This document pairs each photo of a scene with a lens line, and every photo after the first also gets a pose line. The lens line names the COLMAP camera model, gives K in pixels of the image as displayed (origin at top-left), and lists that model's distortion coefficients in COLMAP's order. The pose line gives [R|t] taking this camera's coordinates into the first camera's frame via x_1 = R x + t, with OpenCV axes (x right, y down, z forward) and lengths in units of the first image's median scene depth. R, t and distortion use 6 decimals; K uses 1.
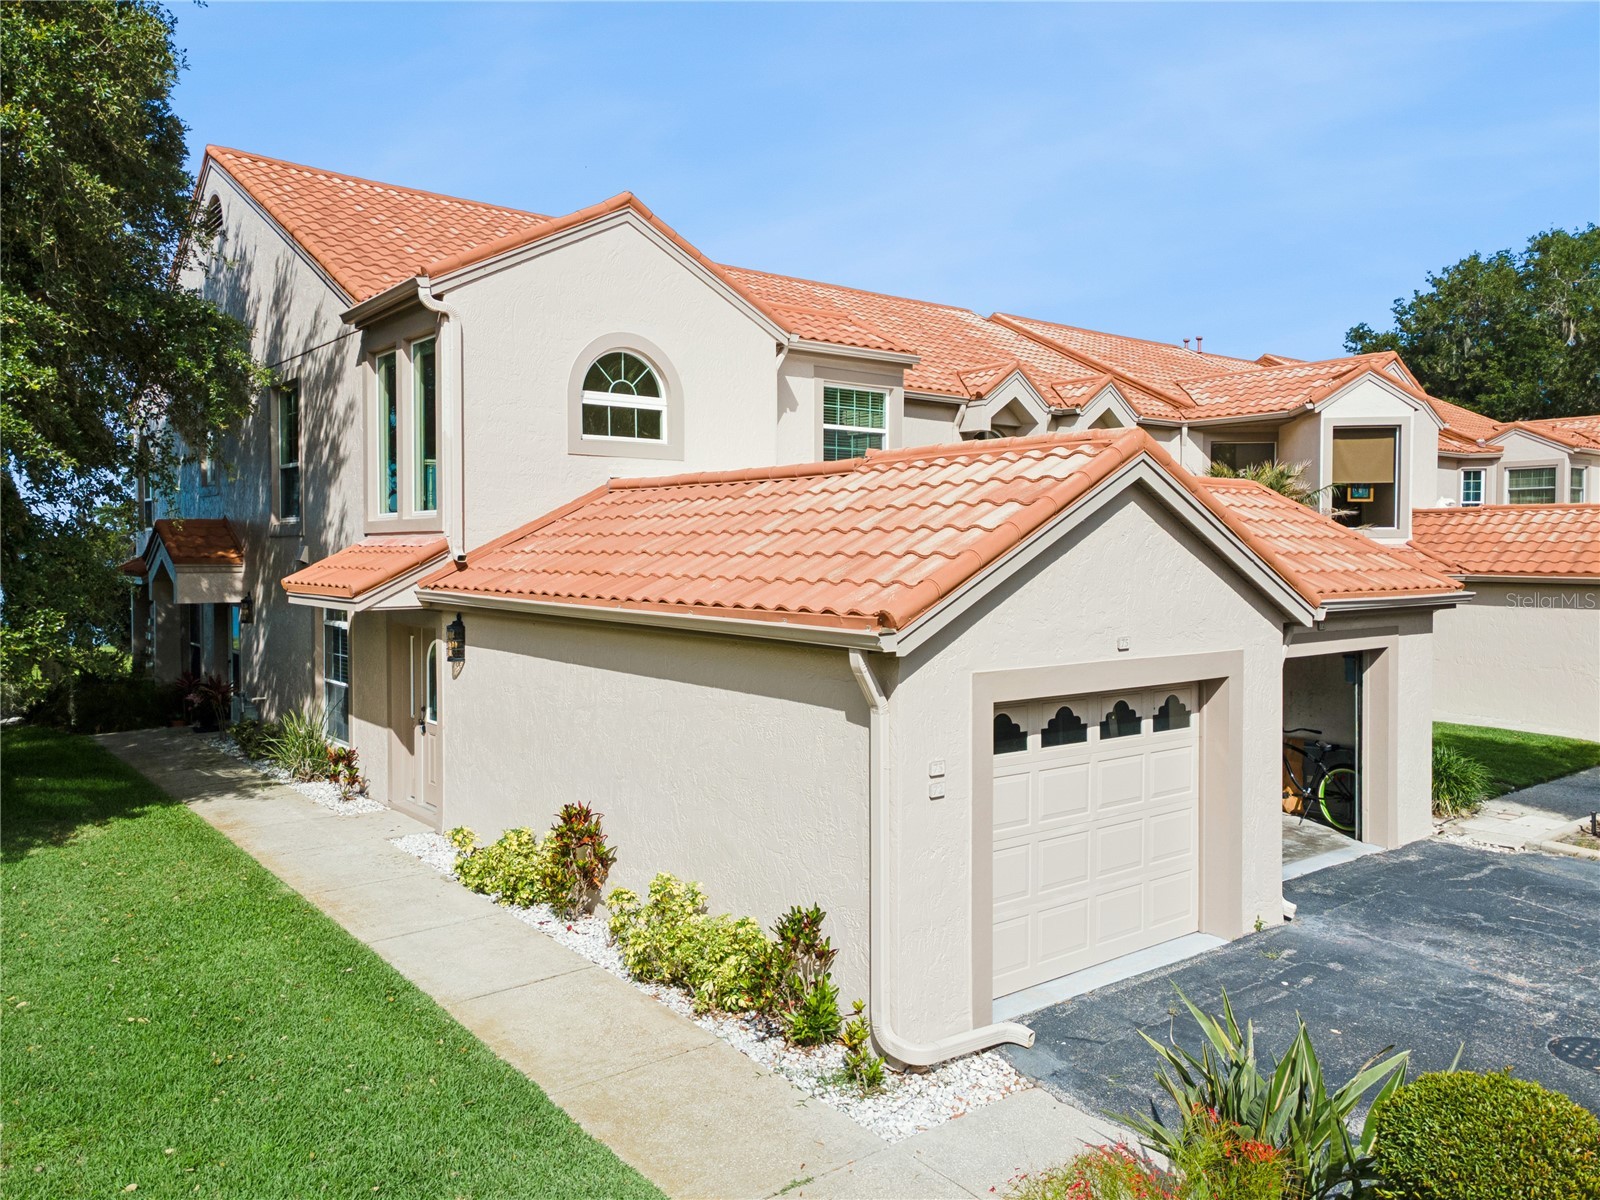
lens RADIAL K [[1172.4, 0, 798.5], [0, 1172.4, 597.5], [0, 0, 1]] dist [0.029884, 0.012567]
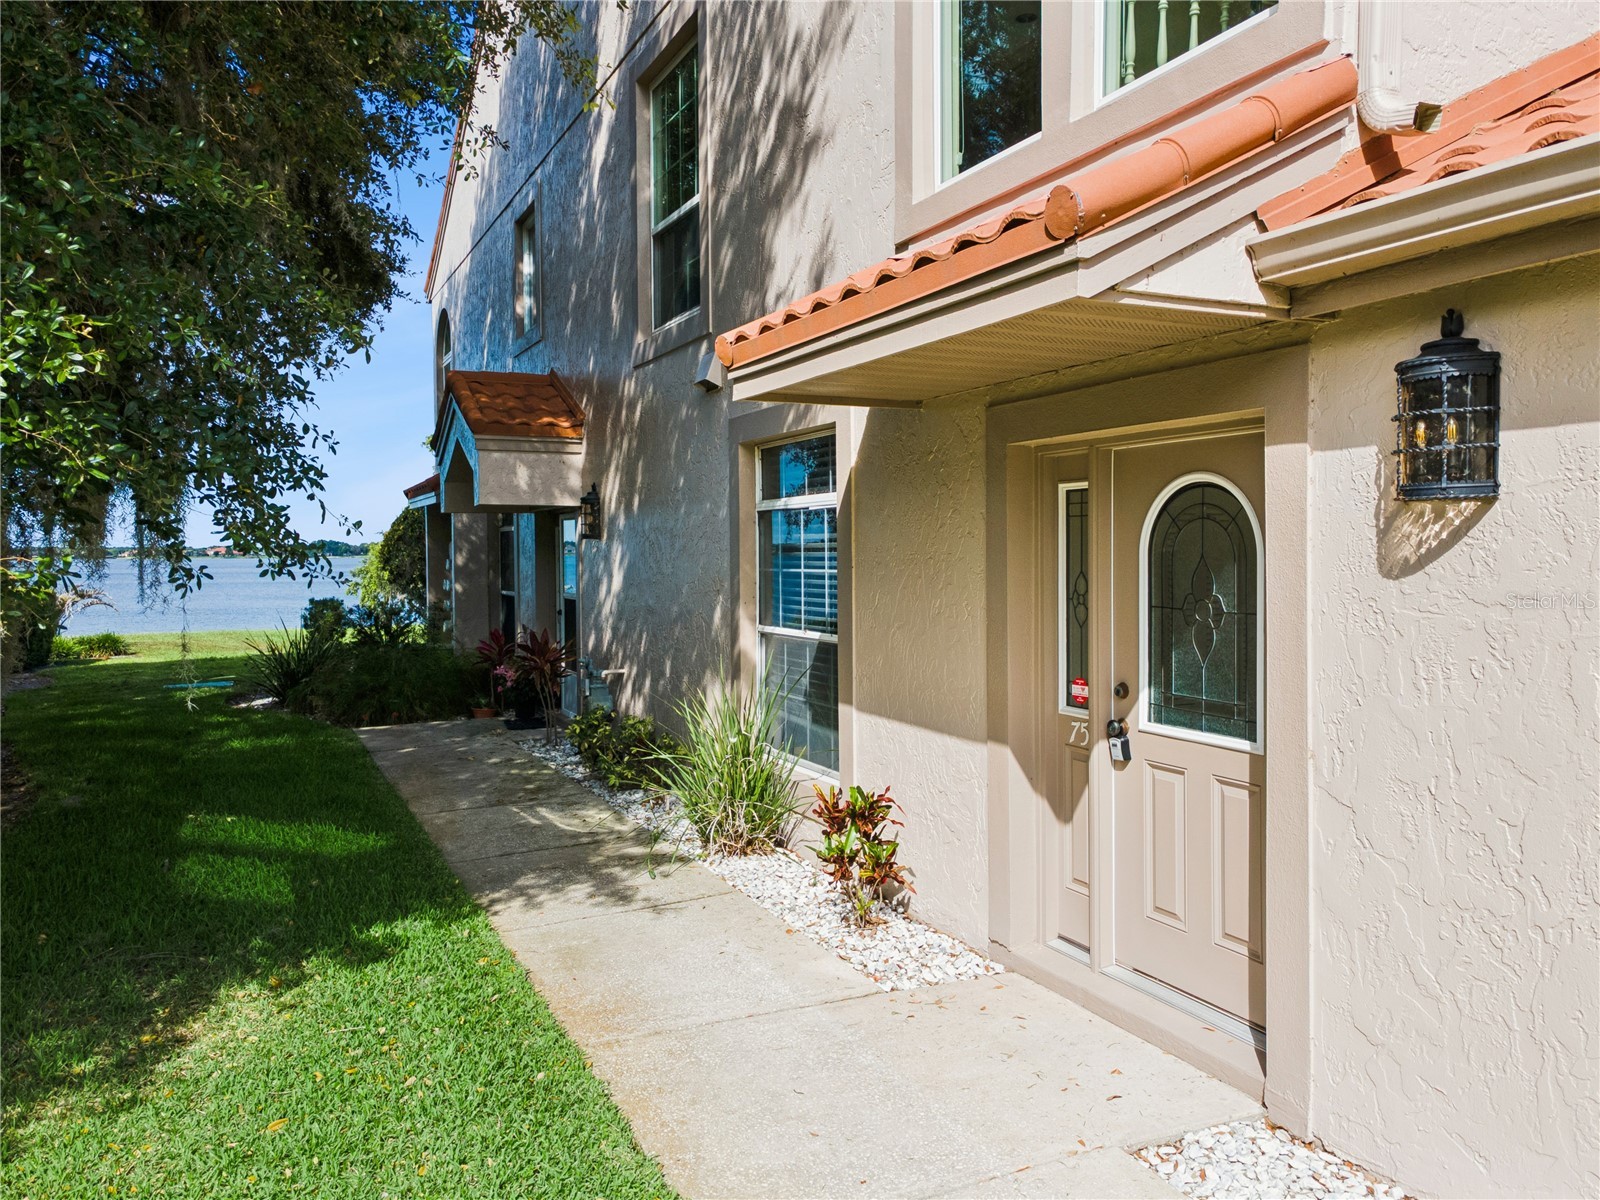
lens RADIAL K [[1172.4, 0, 794.7], [0, 1172.4, 594.1], [0, 0, 1]] dist [0.029884, 0.012567]
pose [[0.973423, -0.000037, -0.229014, -0.267113], [-0.000572, 0.999996, -0.002594, 0.054294], [0.229013, 0.002656, 0.973420, 0.521889]]
